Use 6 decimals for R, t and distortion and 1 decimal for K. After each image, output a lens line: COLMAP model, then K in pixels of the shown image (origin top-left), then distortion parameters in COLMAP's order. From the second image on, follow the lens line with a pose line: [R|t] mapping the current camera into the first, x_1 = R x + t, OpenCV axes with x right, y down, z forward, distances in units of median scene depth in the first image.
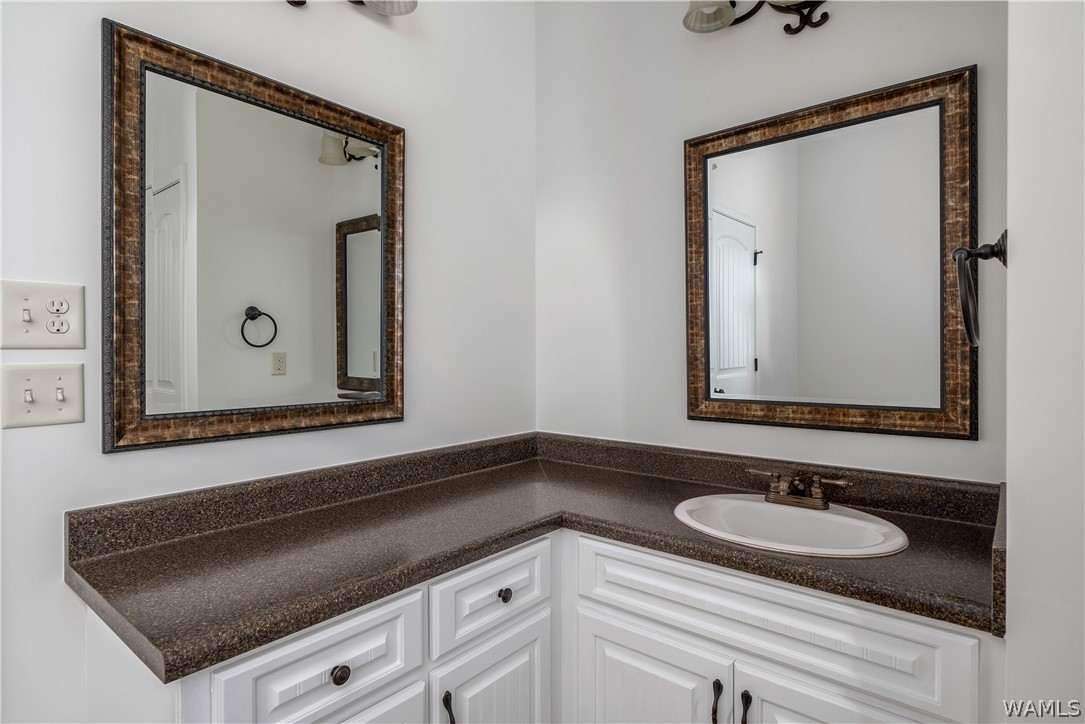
lens RADIAL K [[564.3, 0, 541.8], [0, 564.3, 357.9], [0, 0, 1]] dist [-0.000680, 0.000325]
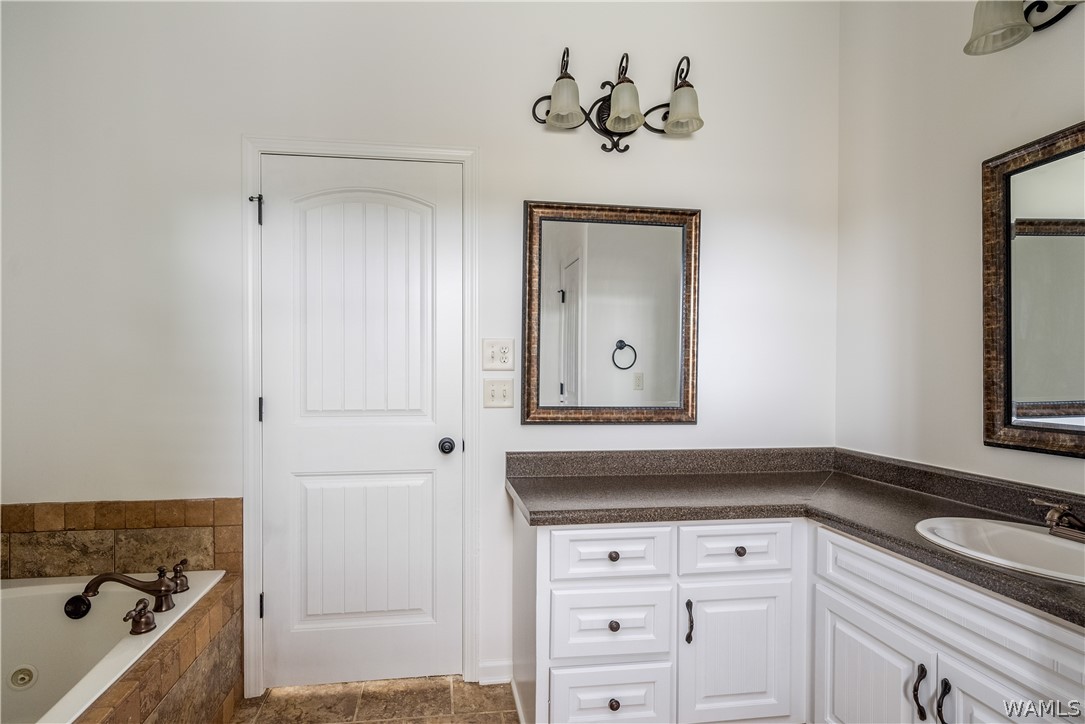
lens RADIAL K [[516.5, 0, 502.6], [0, 516.5, 378.8], [0, 0, 1]] dist [-0.000329, 0.000034]
pose [[0.725284, 0.016162, -0.688260, 0.352530], [-0.015742, 0.999852, 0.006890, 0.000681], [0.688270, 0.005837, 0.725431, -0.295673]]
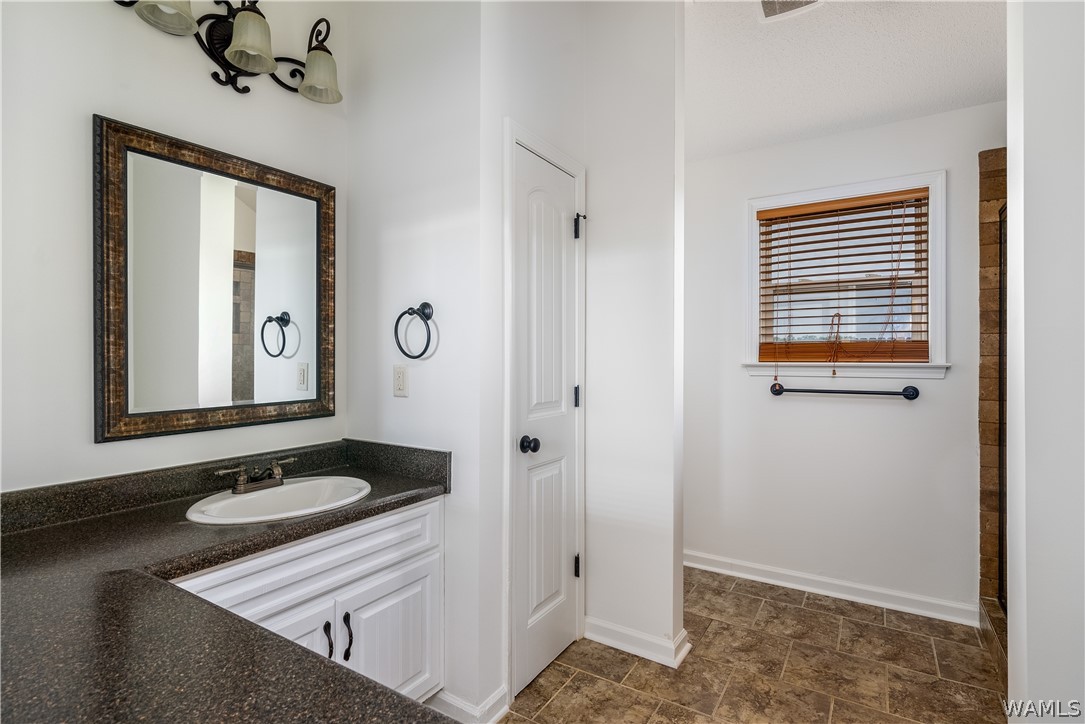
lens RADIAL K [[521.1, 0, 546.6], [0, 521.1, 358.9], [0, 0, 1]] dist [-0.000211, -0.000043]
pose [[-0.116071, 0.002132, 0.993239, -0.782074], [0.016352, 0.999866, -0.000236, -0.008444], [-0.993106, 0.016214, -0.116091, 0.550472]]
